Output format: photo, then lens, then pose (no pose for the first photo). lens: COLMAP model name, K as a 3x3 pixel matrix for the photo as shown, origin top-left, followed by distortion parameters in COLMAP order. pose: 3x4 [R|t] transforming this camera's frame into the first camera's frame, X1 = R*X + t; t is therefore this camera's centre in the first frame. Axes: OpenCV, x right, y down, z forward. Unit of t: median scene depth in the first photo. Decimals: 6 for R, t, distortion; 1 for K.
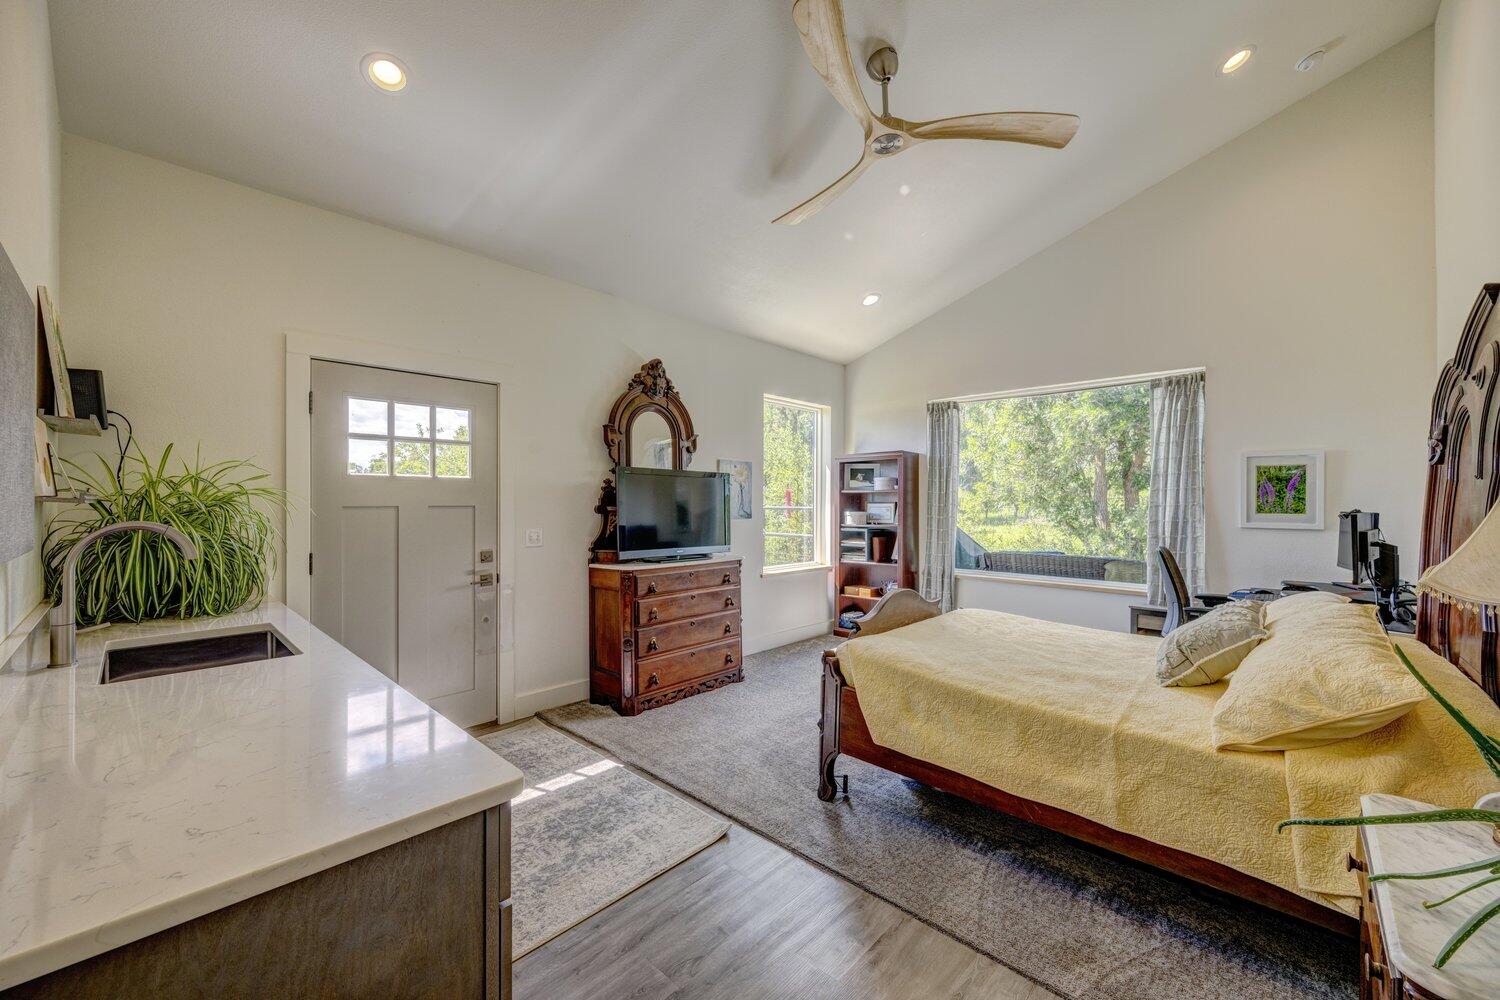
lens RADIAL K [[585.0, 0, 754.6], [0, 585.0, 502.8], [0, 0, 1]] dist [0.000240, -0.000276]
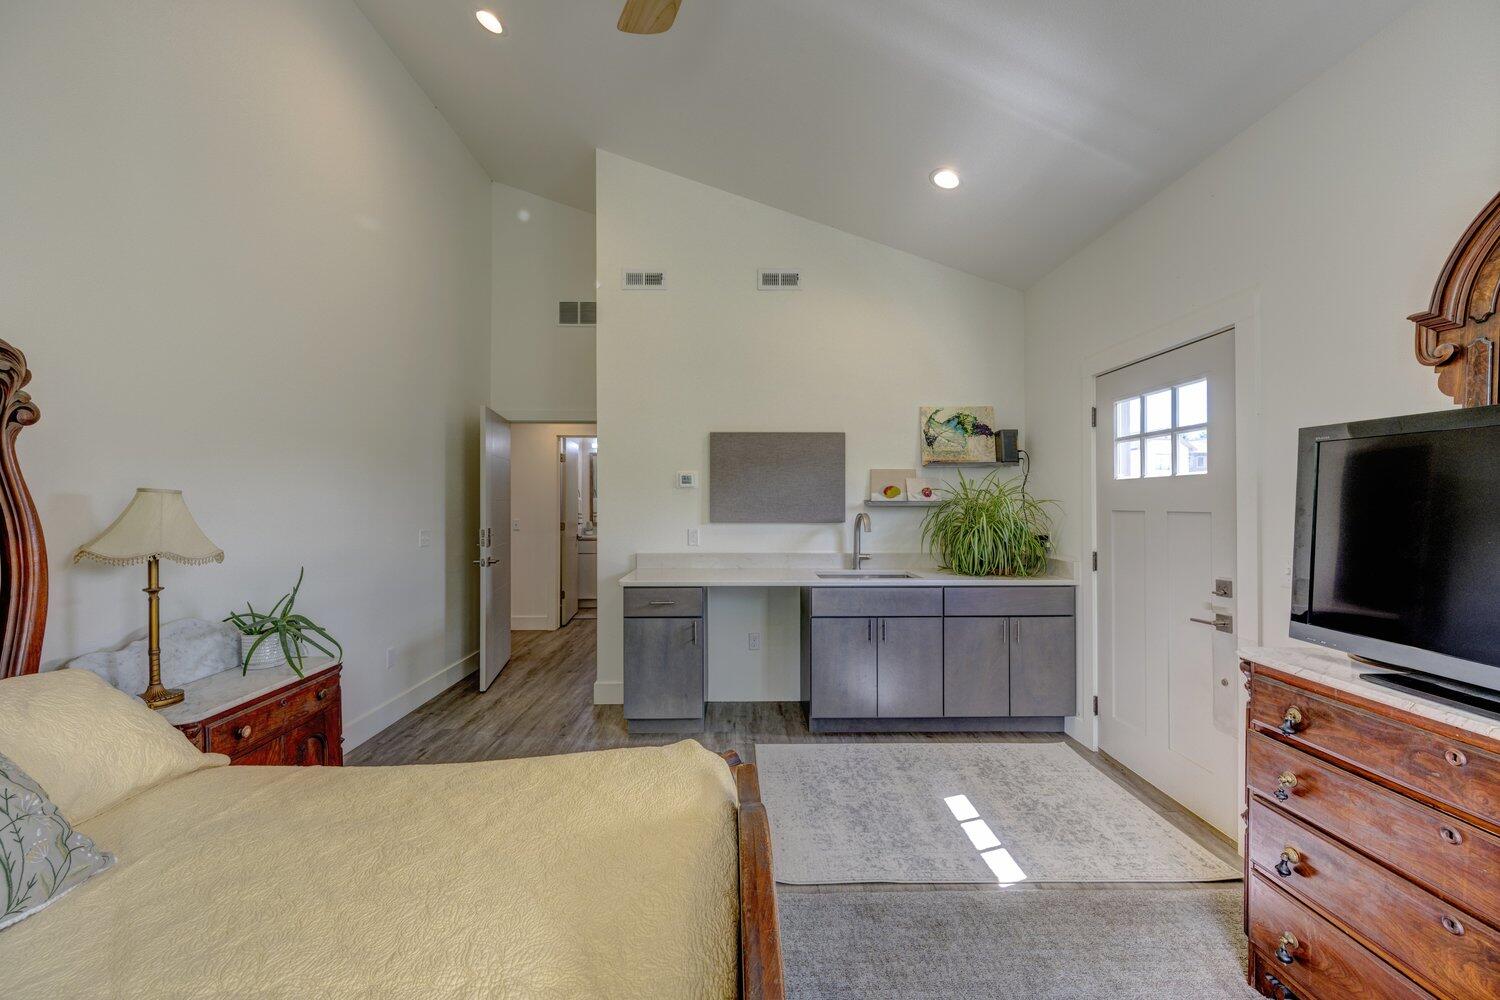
lens RADIAL K [[585.0, 0, 751.5], [0, 585.0, 504.1], [0, 0, 1]] dist [0.000240, -0.000276]
pose [[-0.717385, 0.001801, -0.696675, 0.430479], [-0.008065, 0.999908, 0.010890, -0.008522], [0.696631, 0.013431, -0.717304, 1.183556]]
